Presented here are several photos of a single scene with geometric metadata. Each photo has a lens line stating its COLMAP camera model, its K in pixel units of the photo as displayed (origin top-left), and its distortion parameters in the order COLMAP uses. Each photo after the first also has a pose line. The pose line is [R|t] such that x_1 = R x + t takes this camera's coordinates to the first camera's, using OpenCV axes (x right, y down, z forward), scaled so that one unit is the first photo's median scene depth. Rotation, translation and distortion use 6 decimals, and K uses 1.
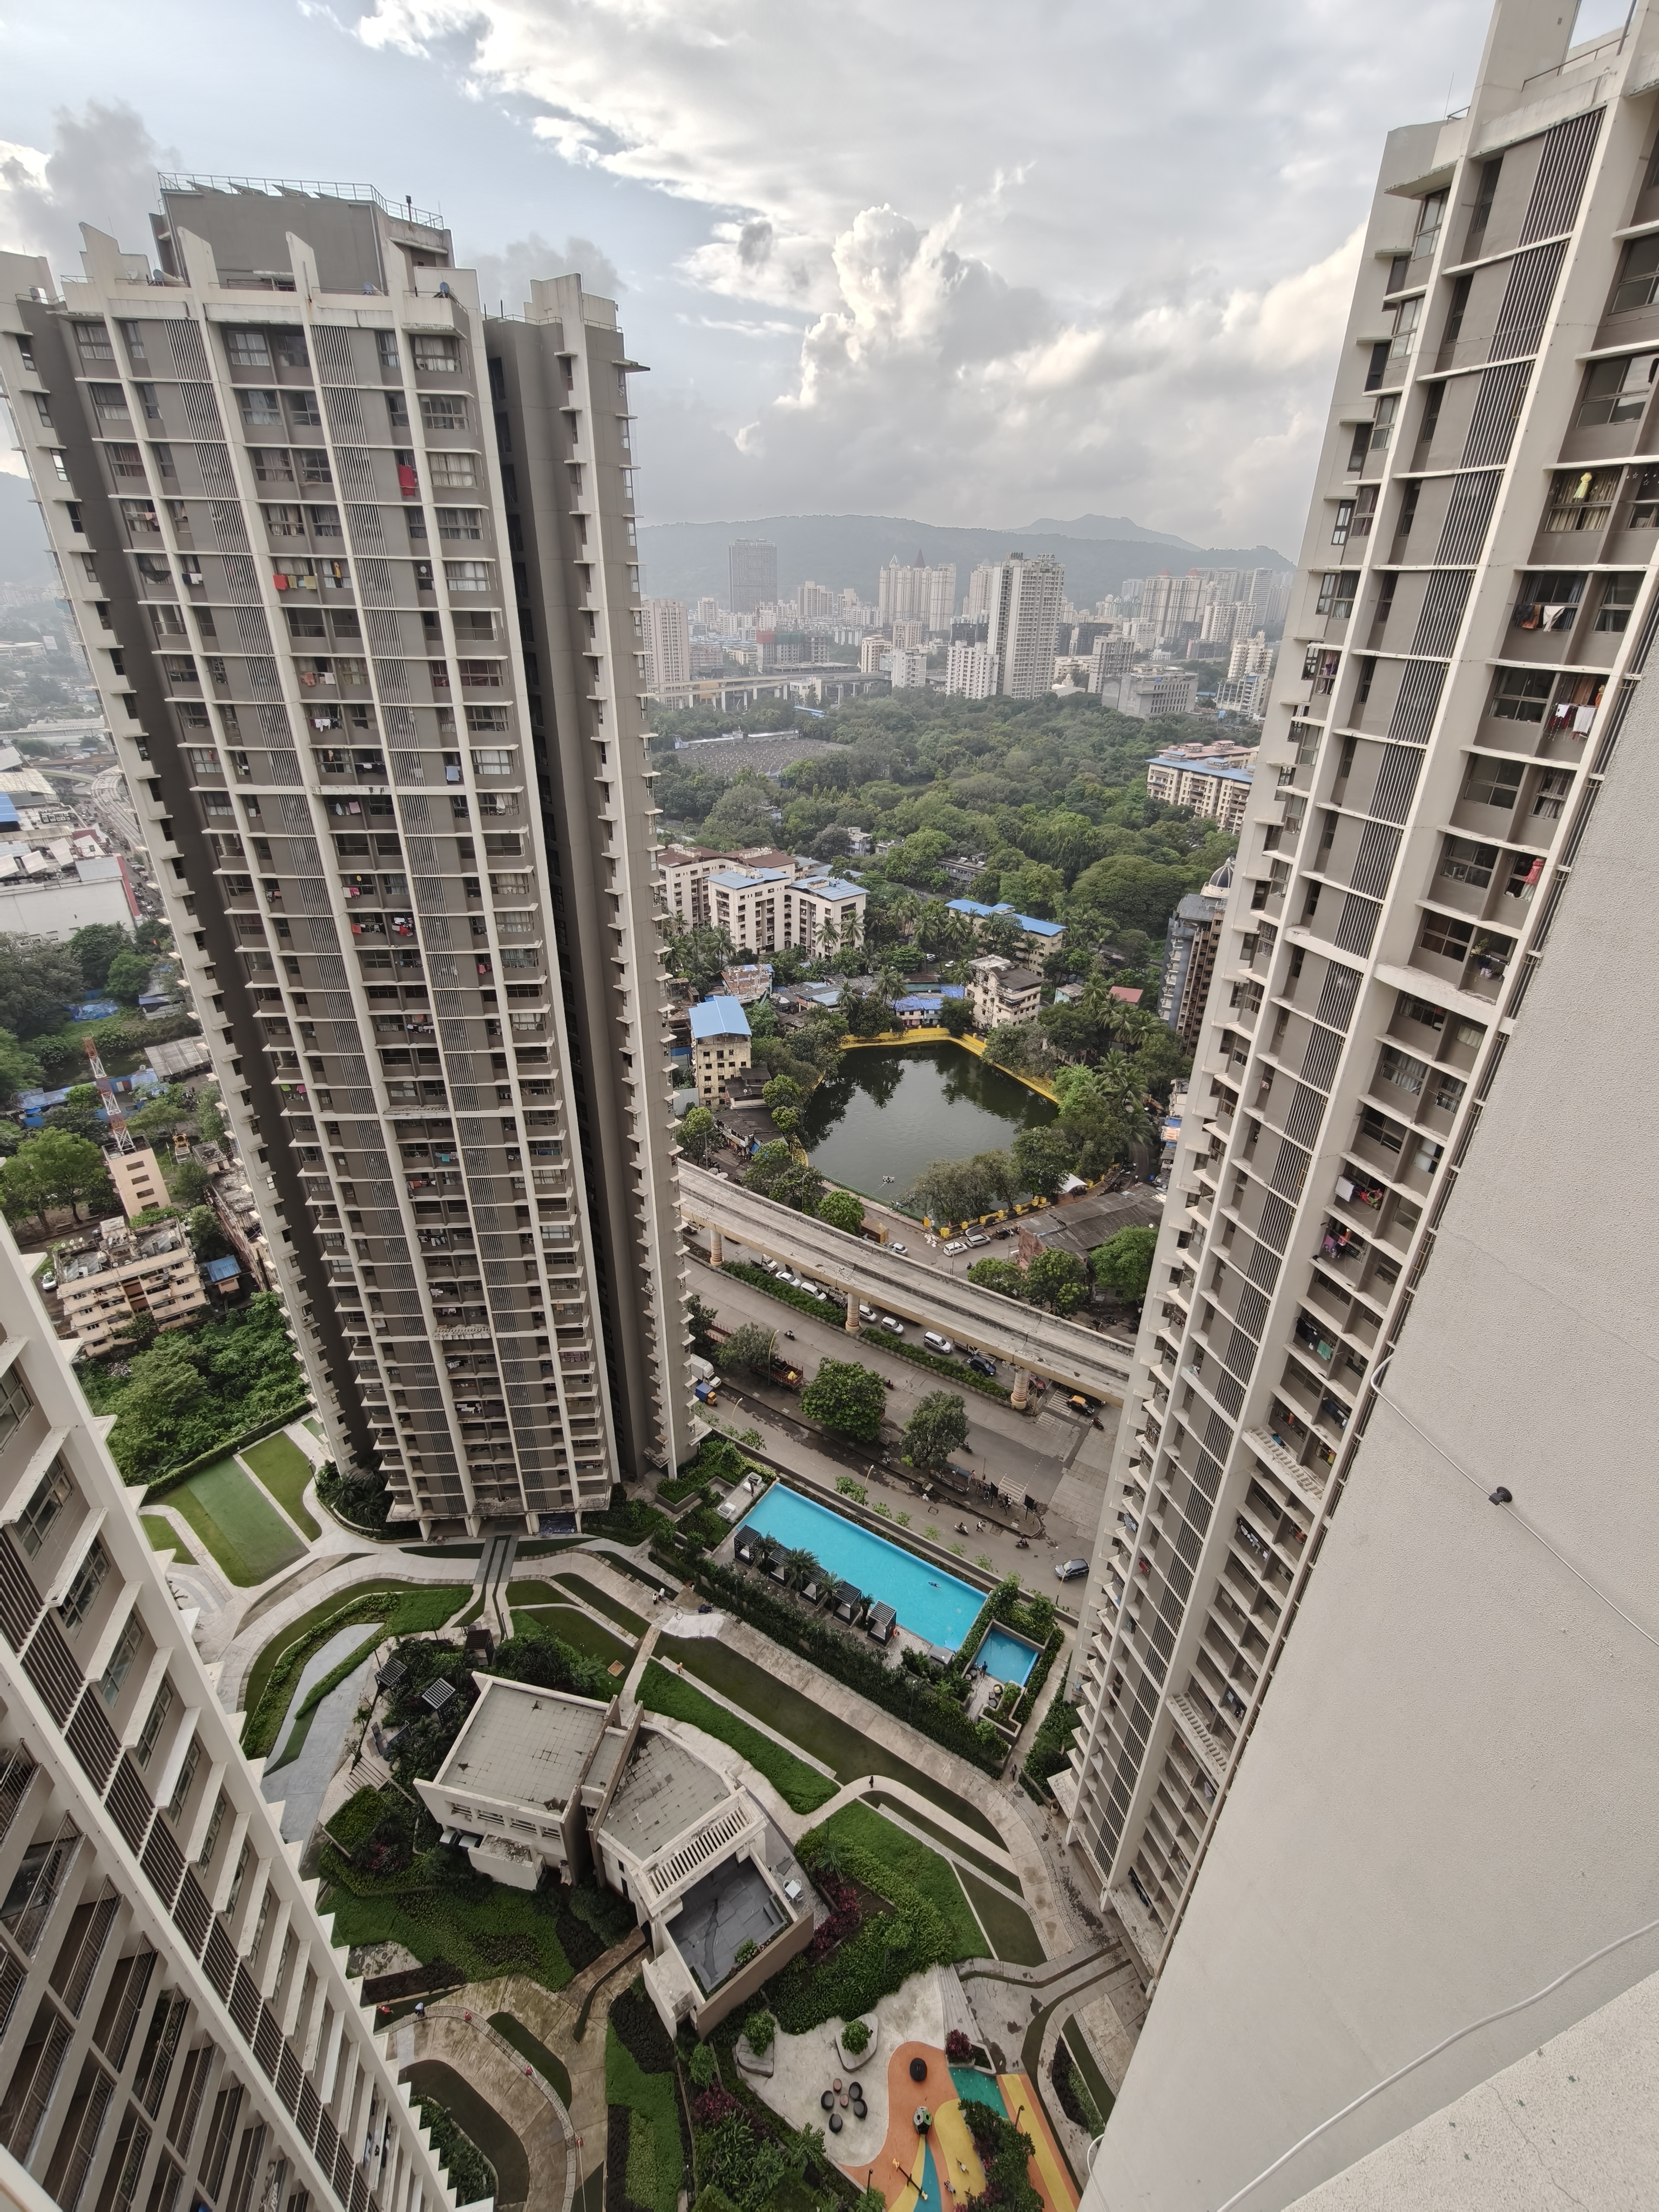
lens RADIAL K [[1010.7, 0, 839.6], [0, 1010.7, 1102.5], [0, 0, 1]] dist [0.008077, 0.001287]
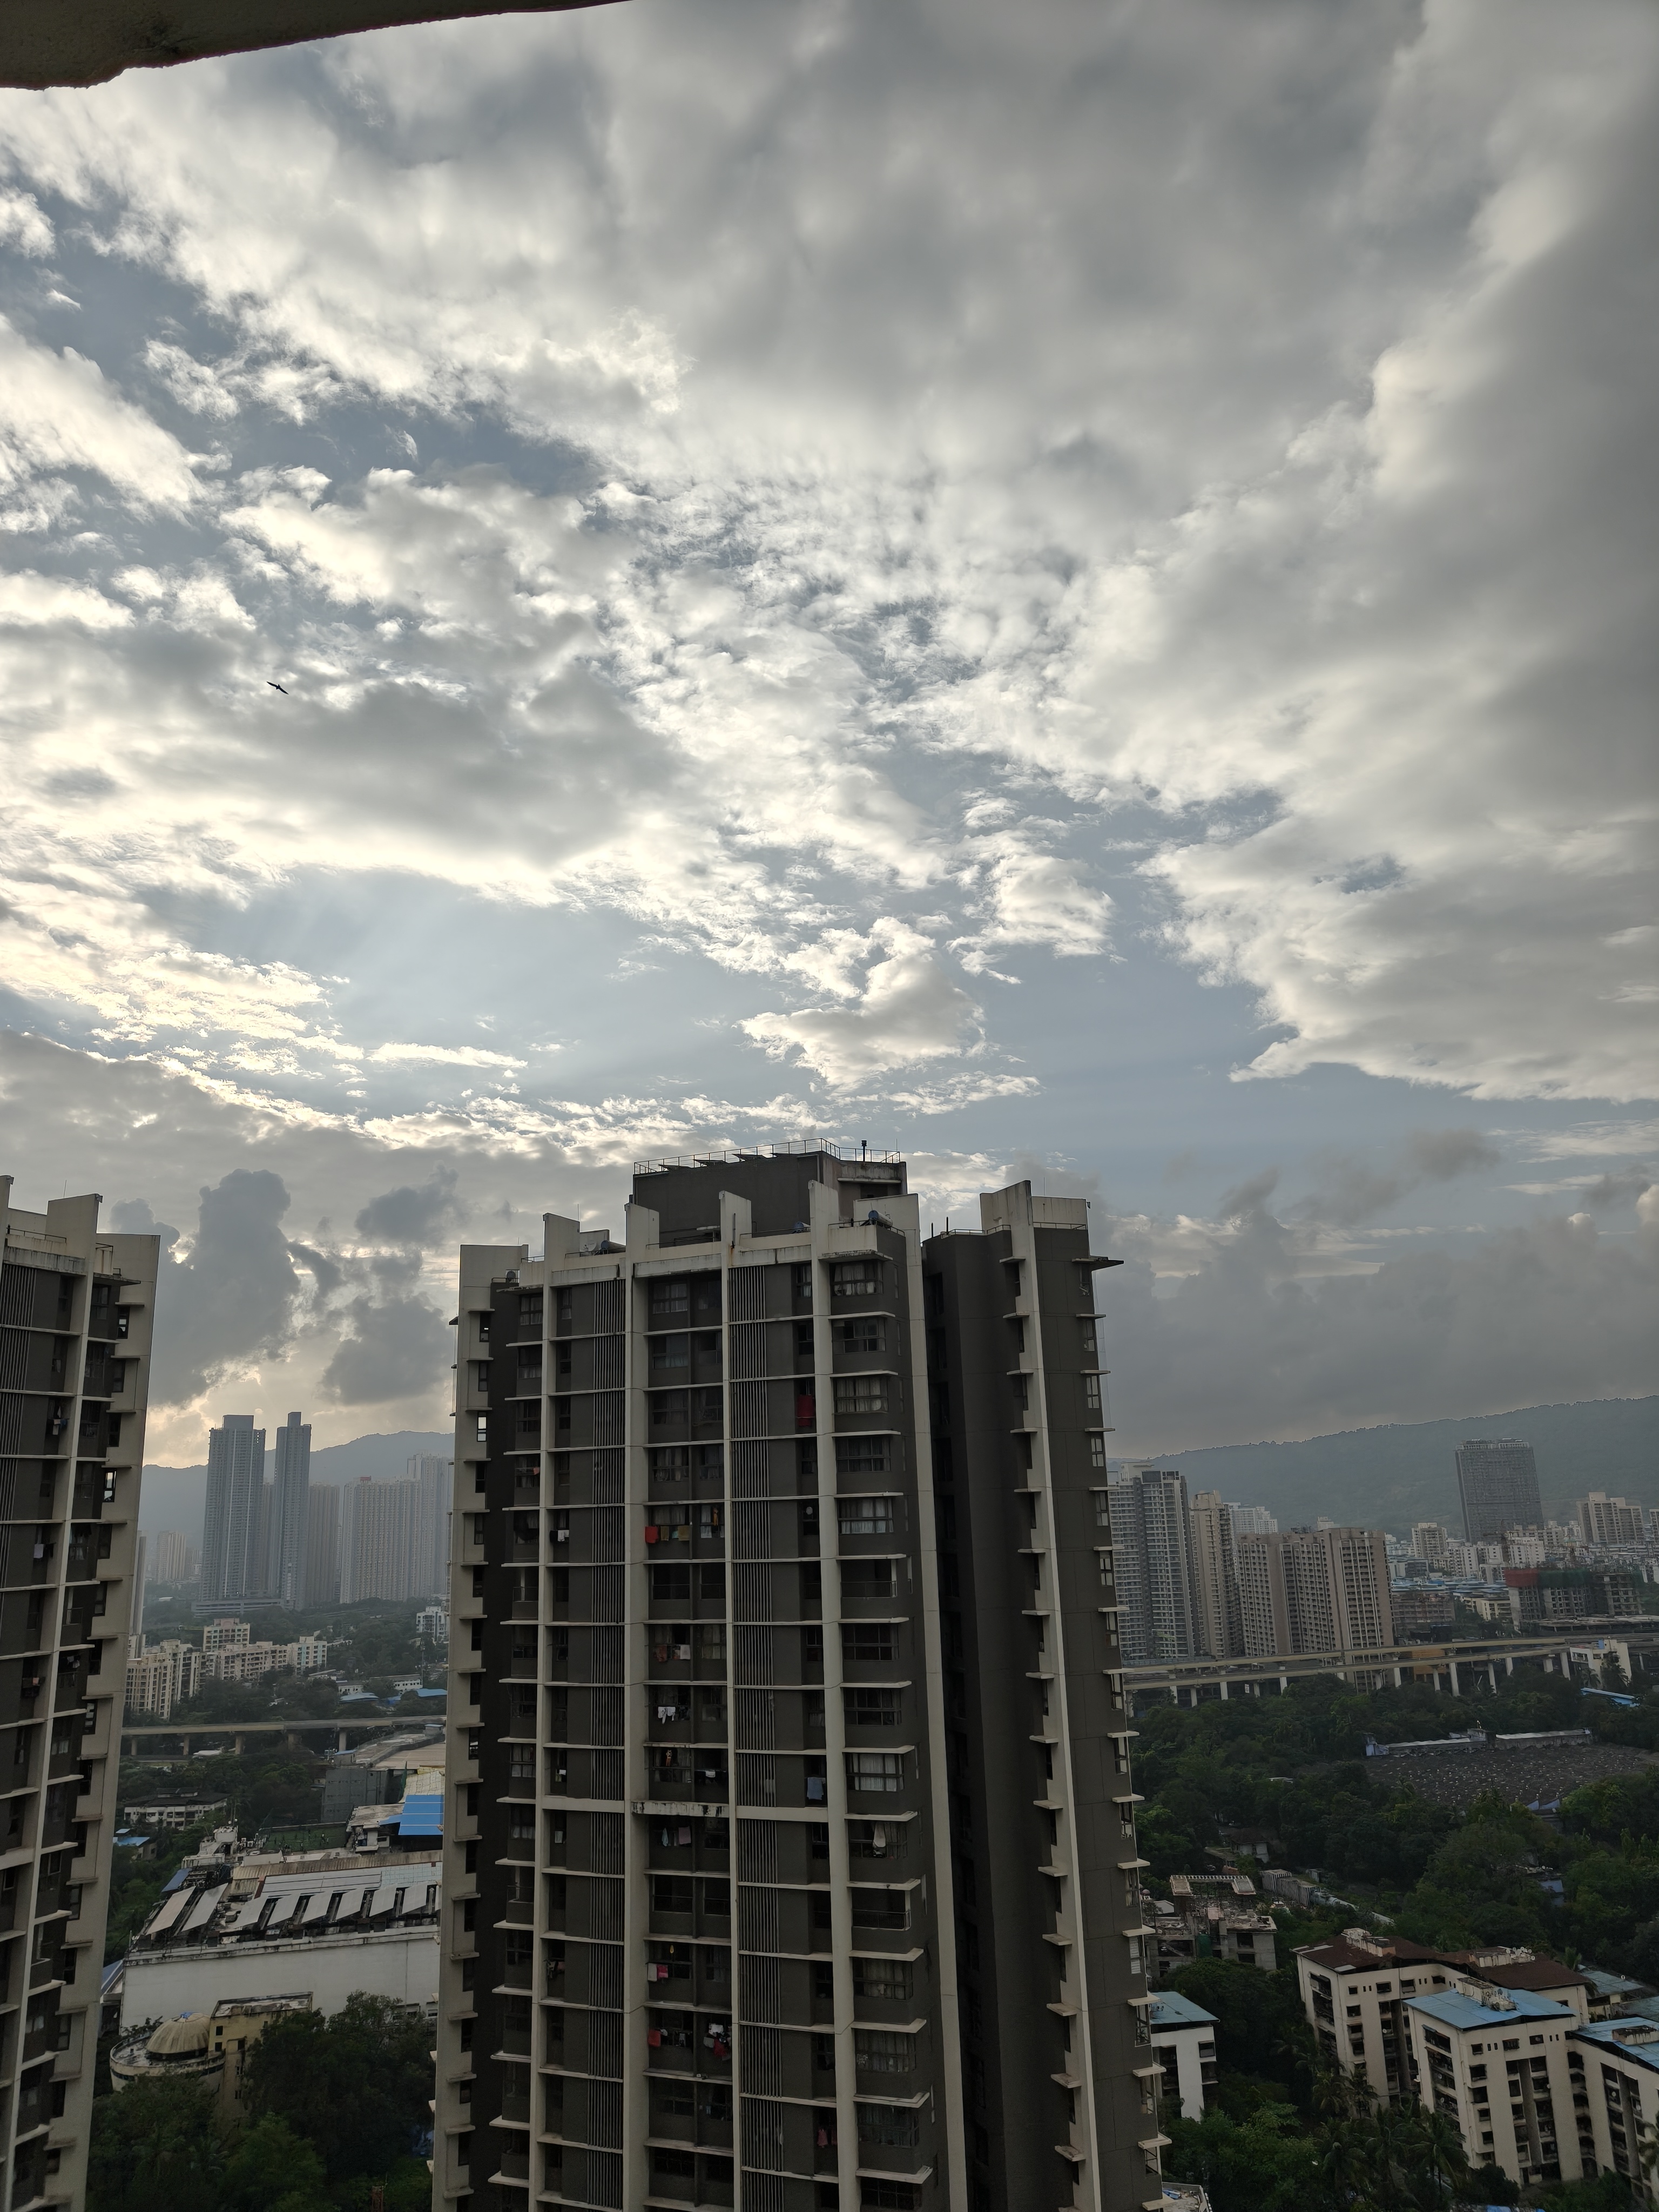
lens RADIAL K [[1567.7, 0, 820.0], [0, 1567.7, 1105.4], [0, 0, 1]] dist [0.012047, 0.002568]
pose [[0.886763, -0.157571, -0.434536, 0.145403], [-0.170865, 0.761764, -0.624916, -0.018583], [0.429483, 0.628400, 0.648581, 0.039152]]
